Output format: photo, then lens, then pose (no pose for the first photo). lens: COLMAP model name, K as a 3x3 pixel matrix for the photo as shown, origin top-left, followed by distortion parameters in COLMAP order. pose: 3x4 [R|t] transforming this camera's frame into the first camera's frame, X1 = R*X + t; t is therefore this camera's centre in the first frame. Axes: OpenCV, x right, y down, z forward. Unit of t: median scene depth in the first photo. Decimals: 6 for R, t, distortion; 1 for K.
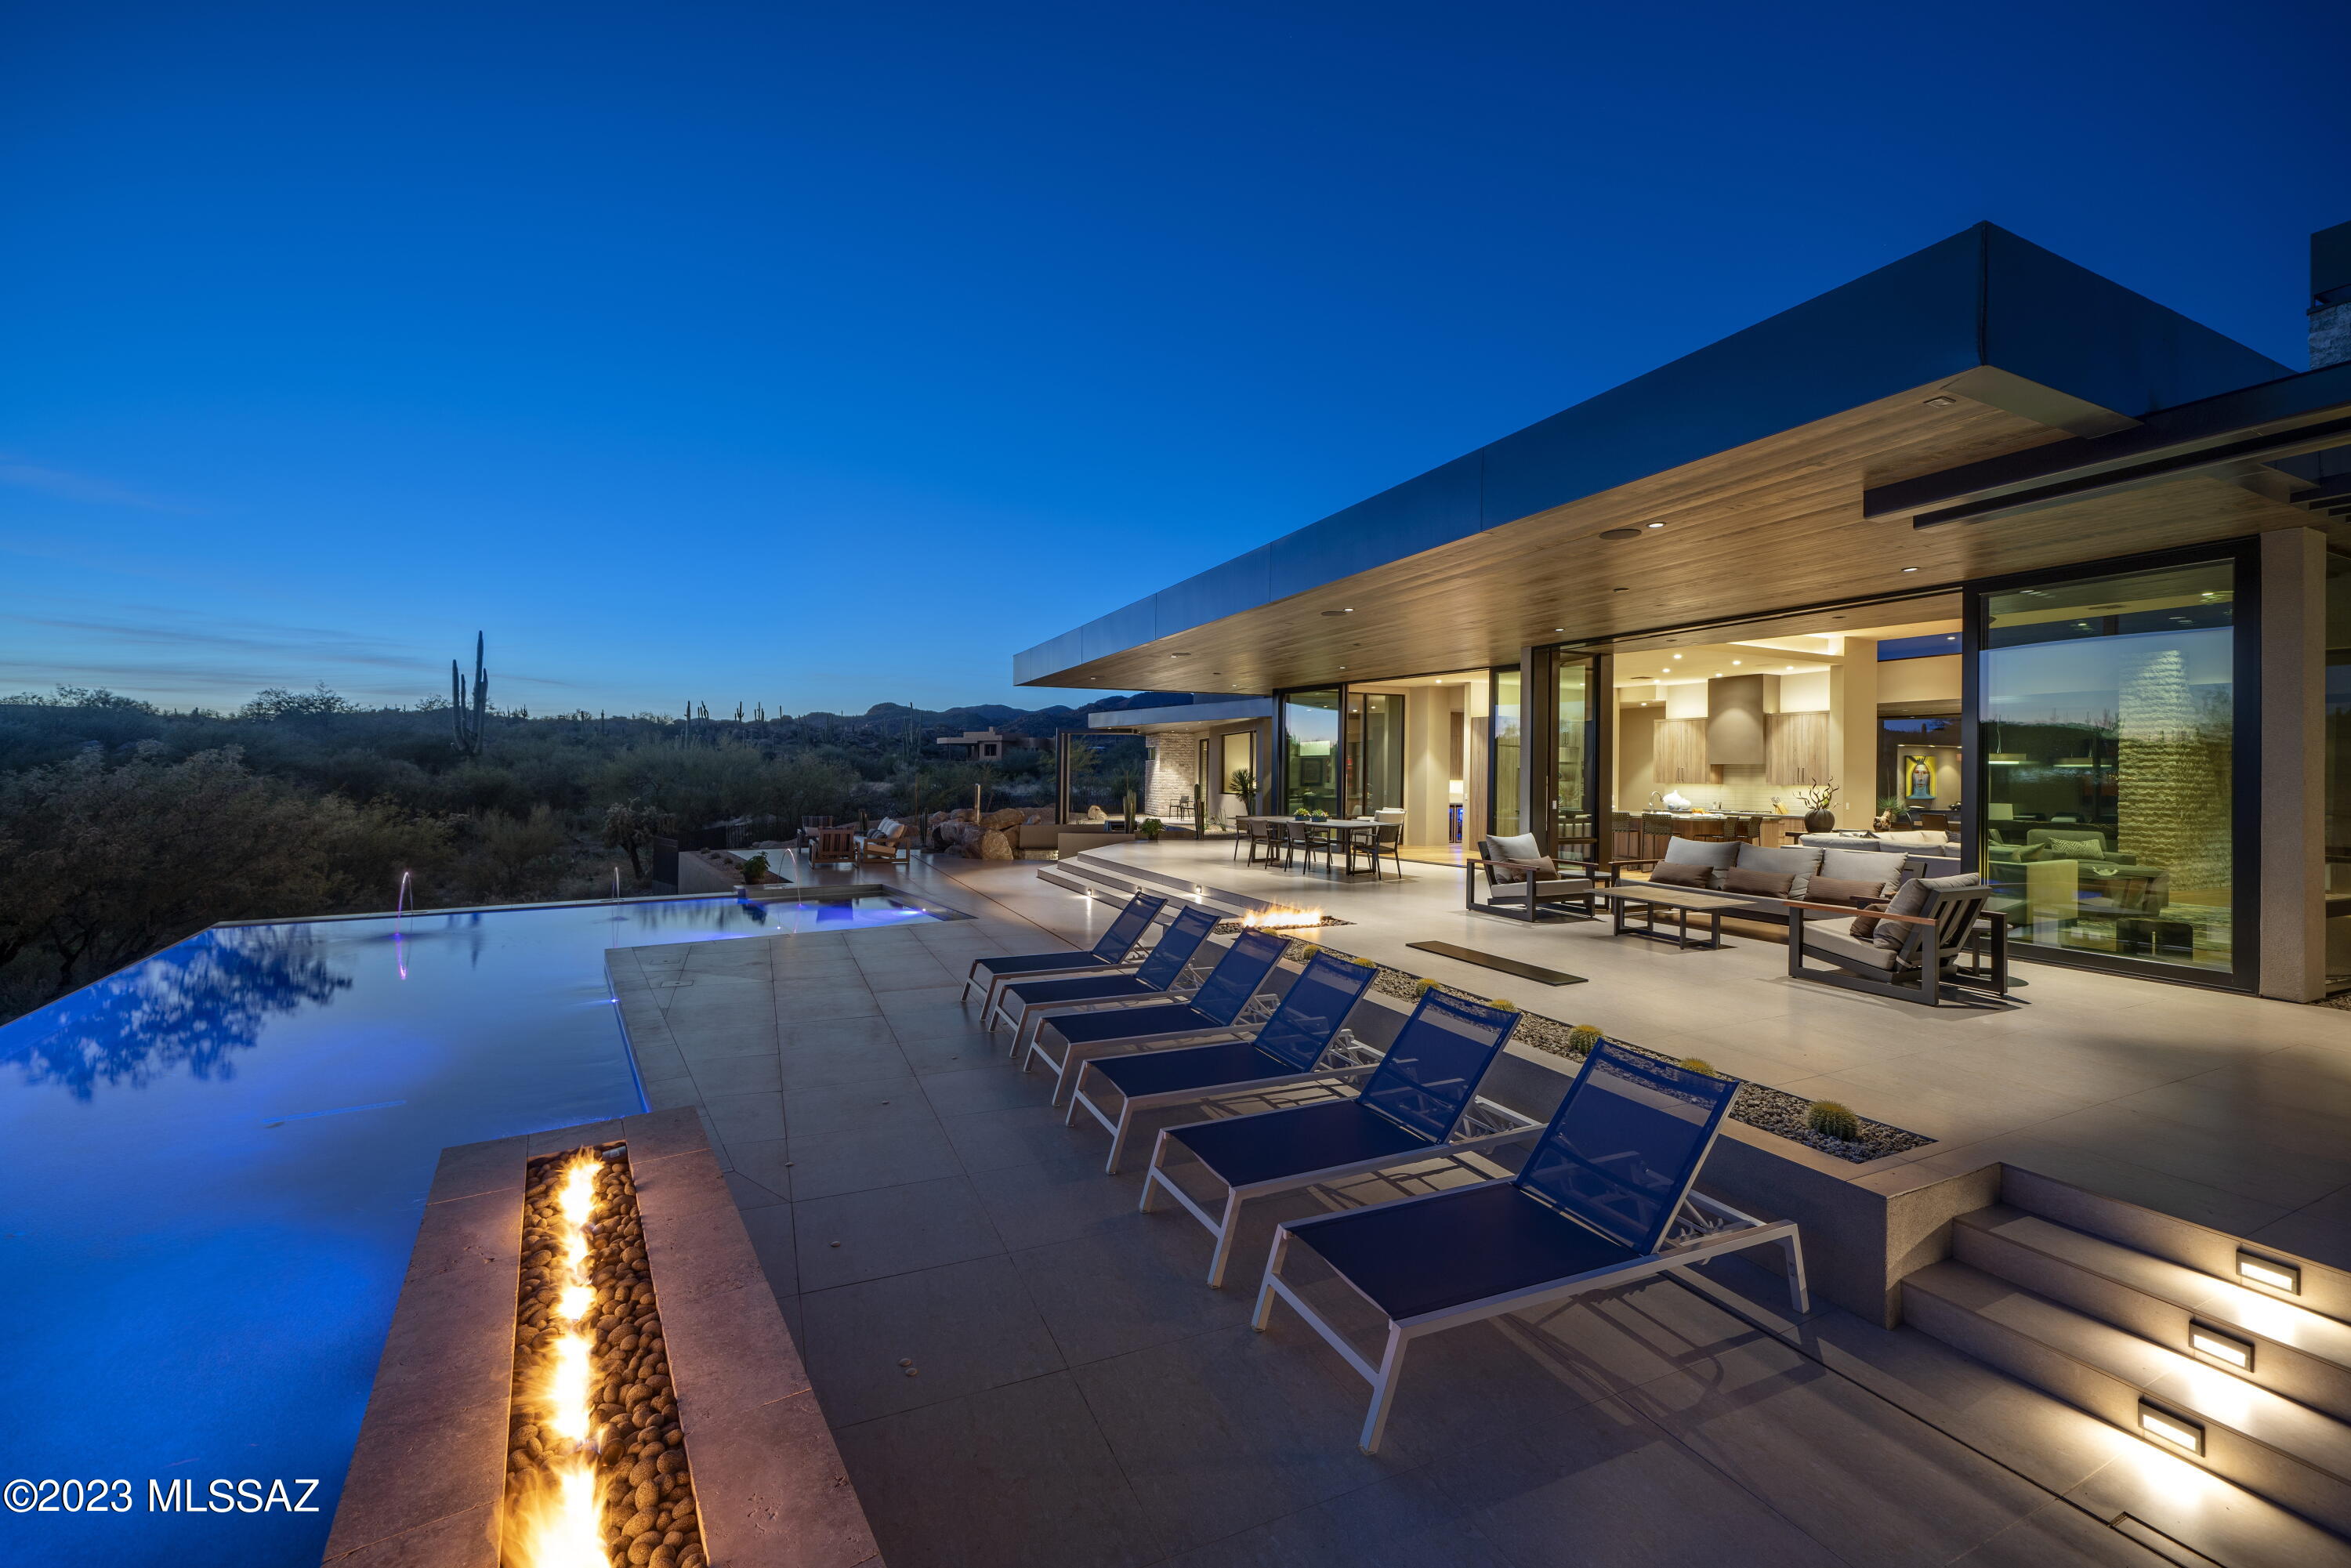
lens RADIAL K [[908.5, 0, 1176.2], [0, 908.5, 767.3], [0, 0, 1]] dist [-0.002143, -0.000098]
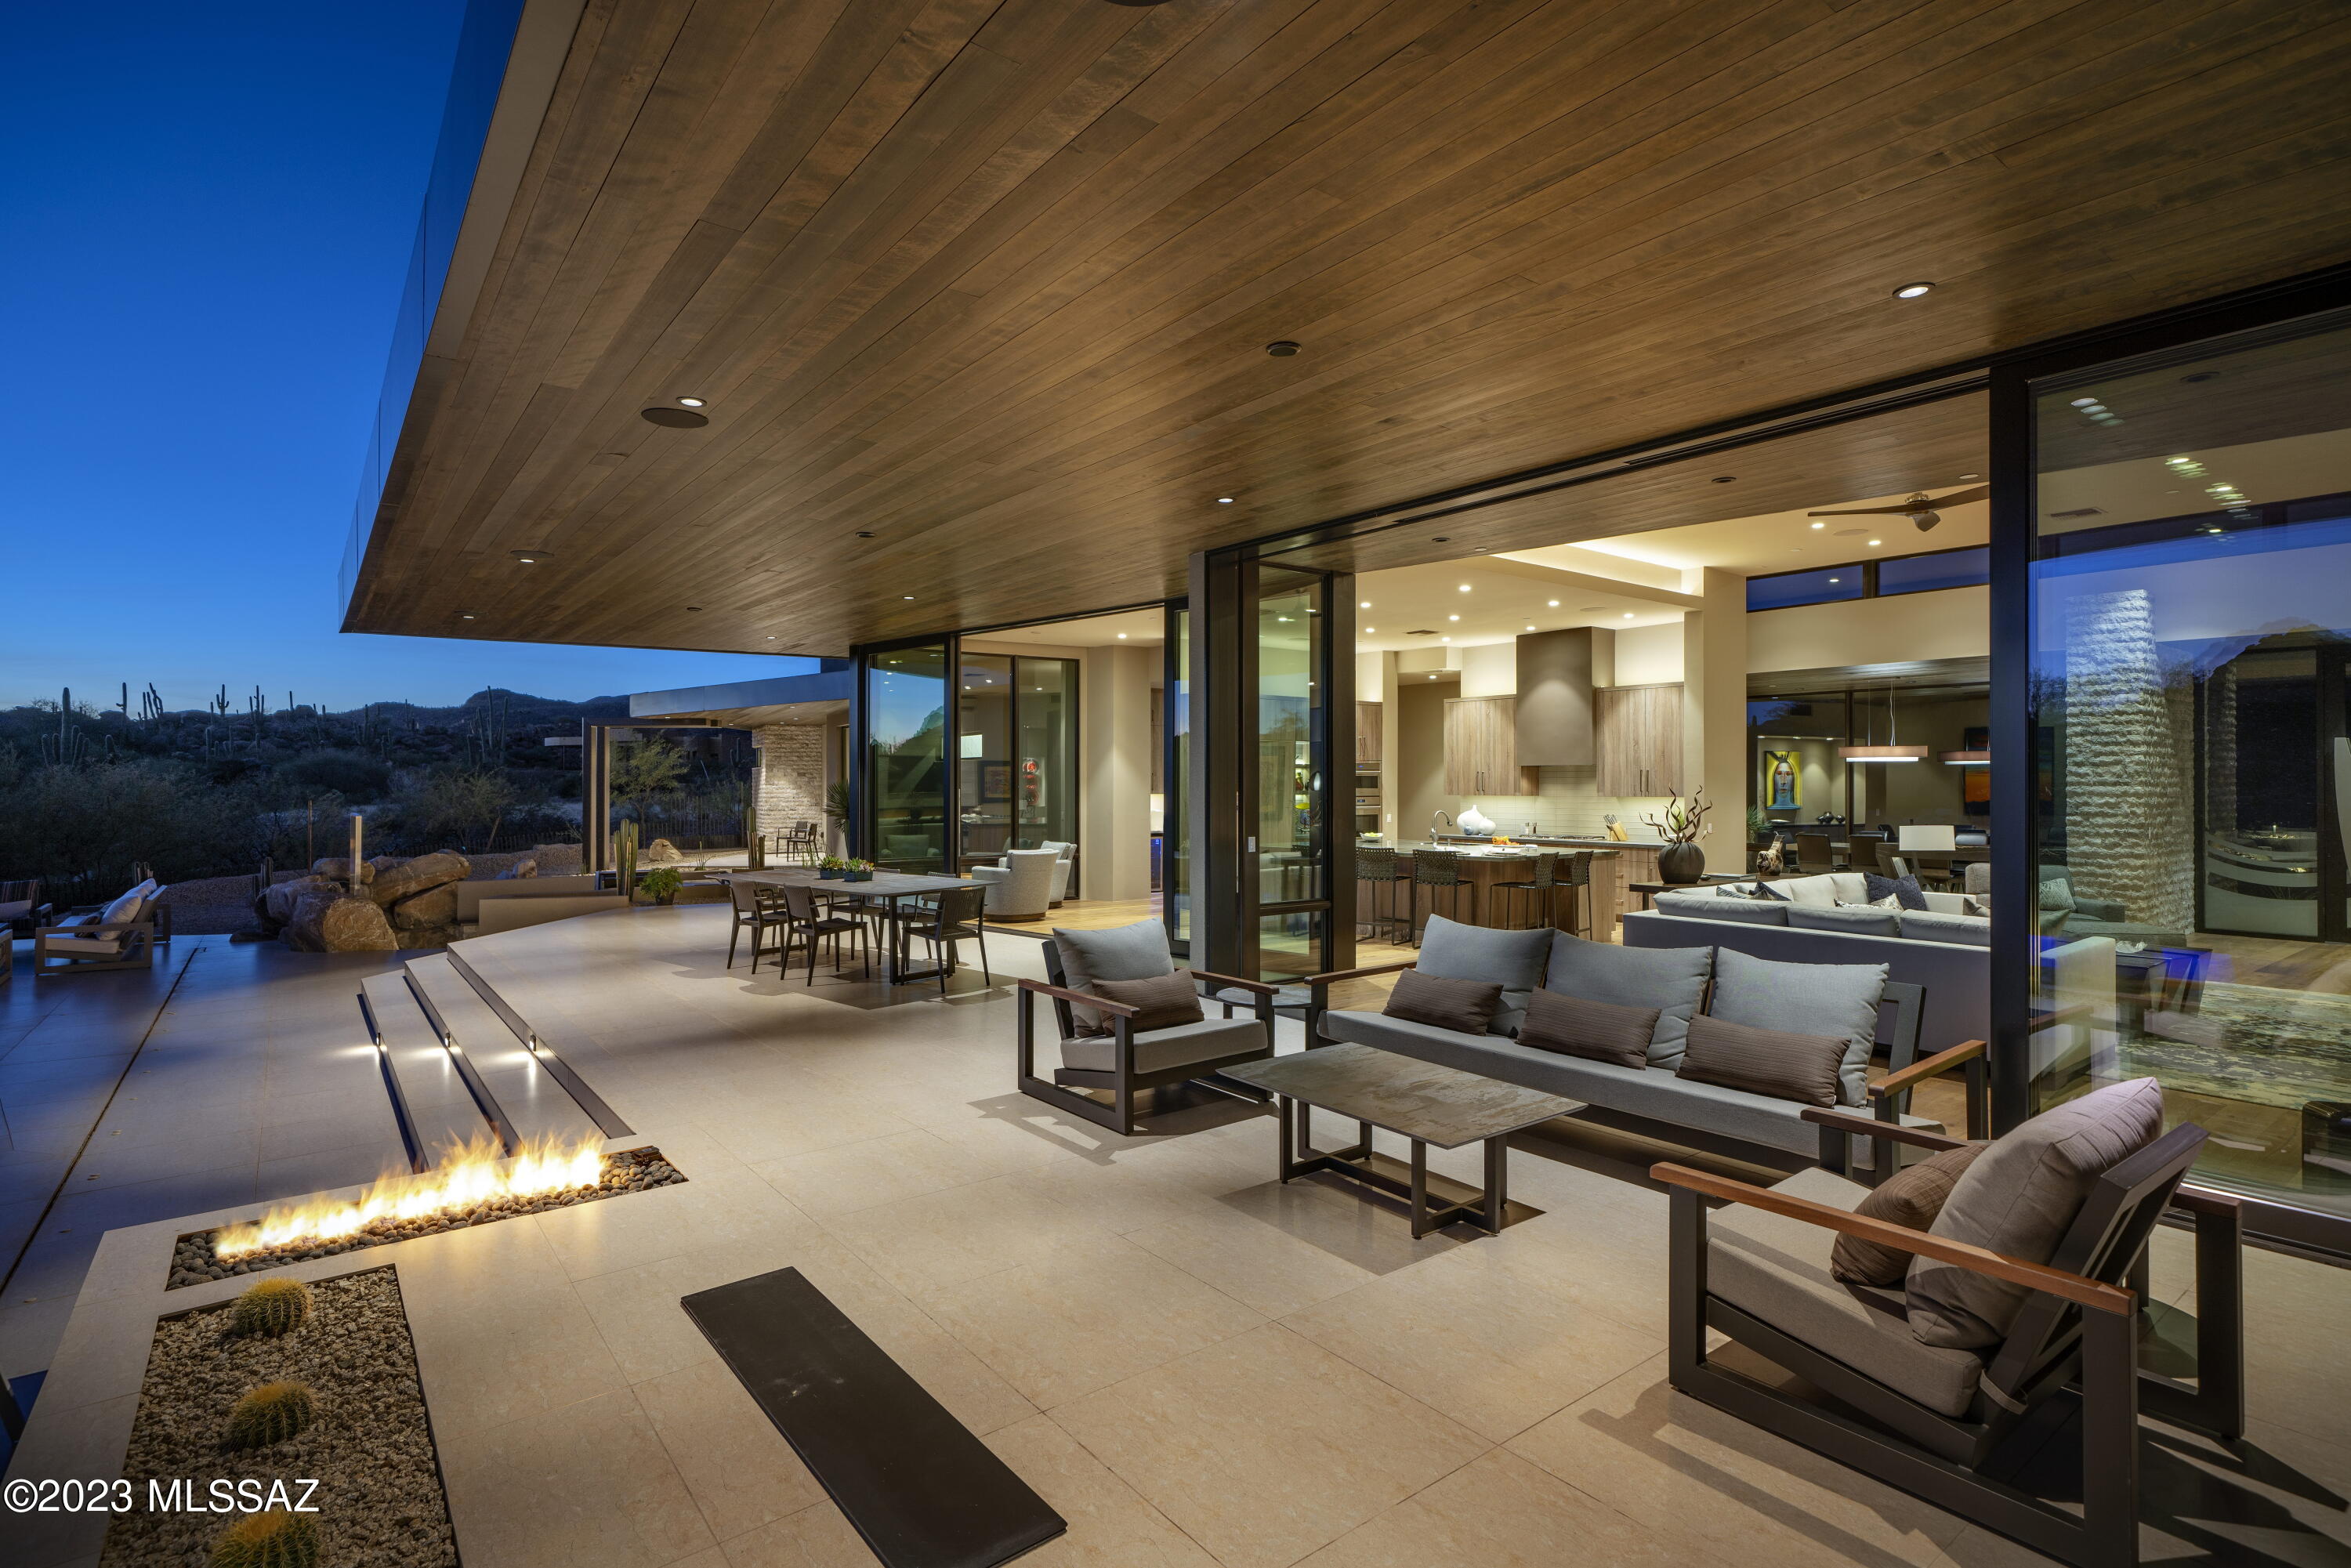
lens RADIAL K [[1136.2, 0, 1175.5], [0, 1136.2, 784.0], [0, 0, 1]] dist [-0.000190, -0.001628]
pose [[0.975088, -0.014025, 0.221374, 0.178588], [0.011861, 0.999868, 0.011105, -0.002439], [-0.221501, -0.008202, 0.975126, 0.278332]]
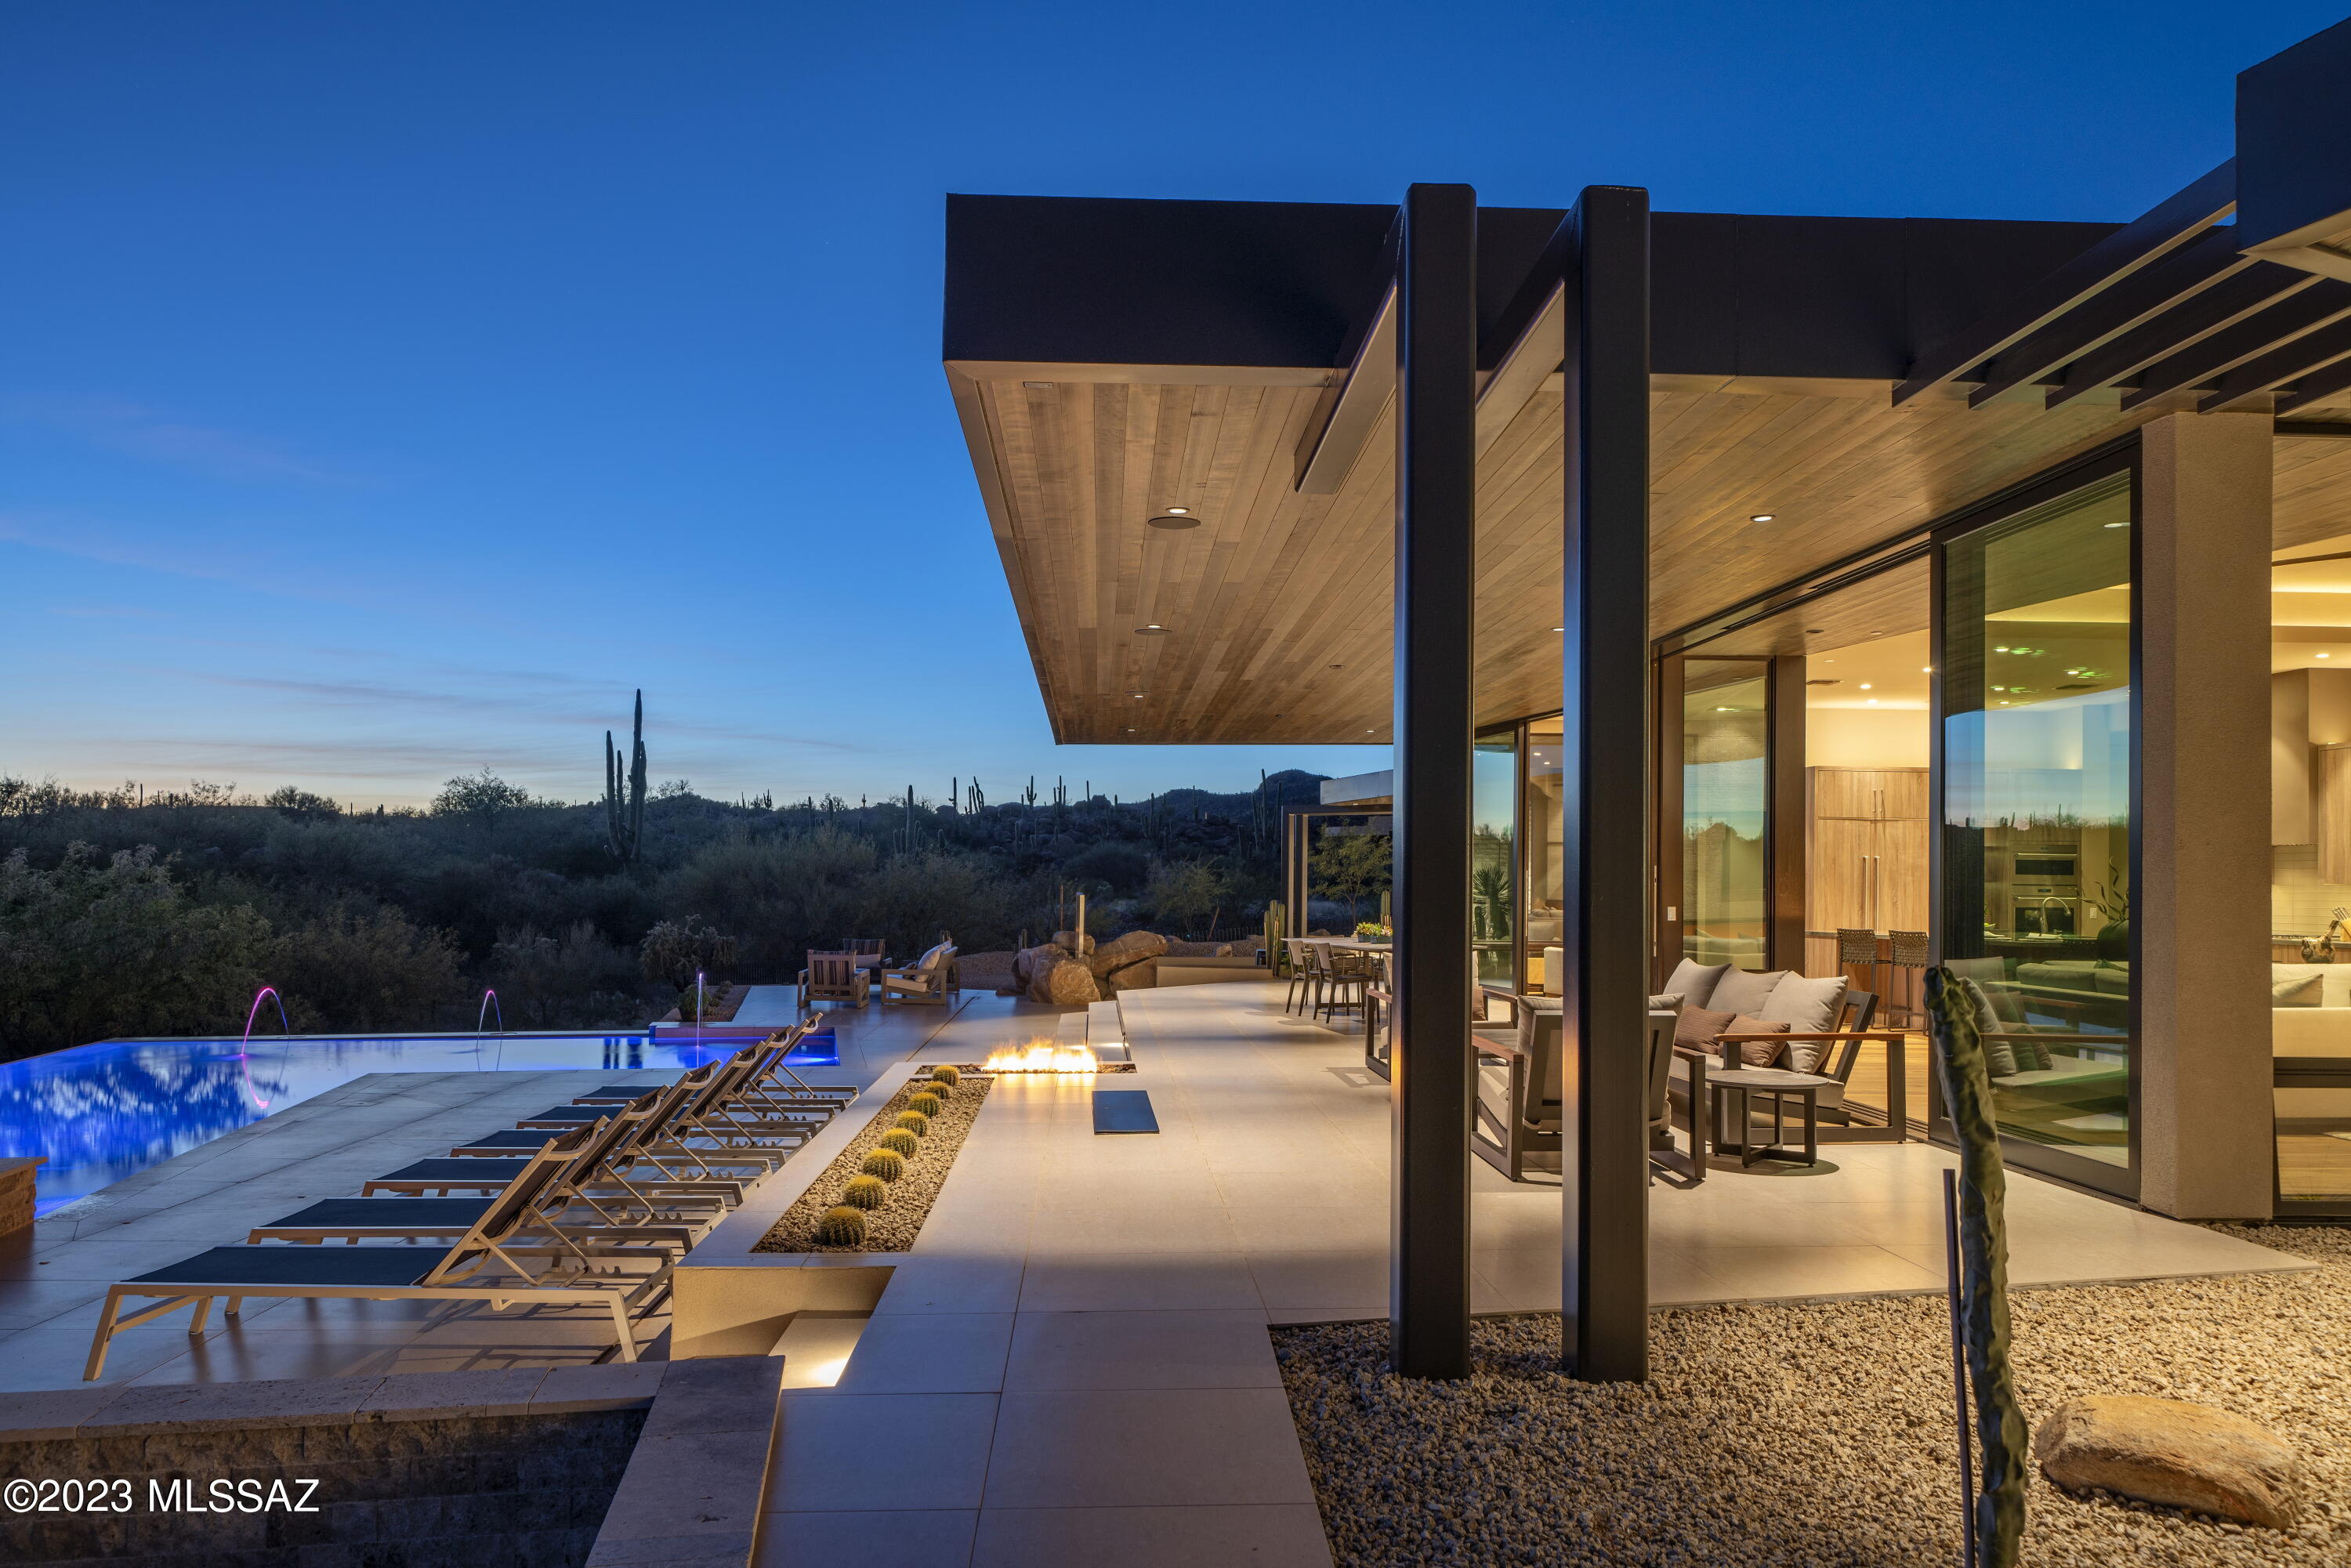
lens RADIAL K [[1610.5, 0, 1175.4], [0, 1610.5, 870.3], [0, 0, 1]] dist [0.001667, 0.000045]
pose [[0.924982, -0.008068, -0.379925, 0.416747], [0.006243, 0.999962, -0.006034, 0.013302], [0.379959, 0.003209, 0.924998, -0.084285]]
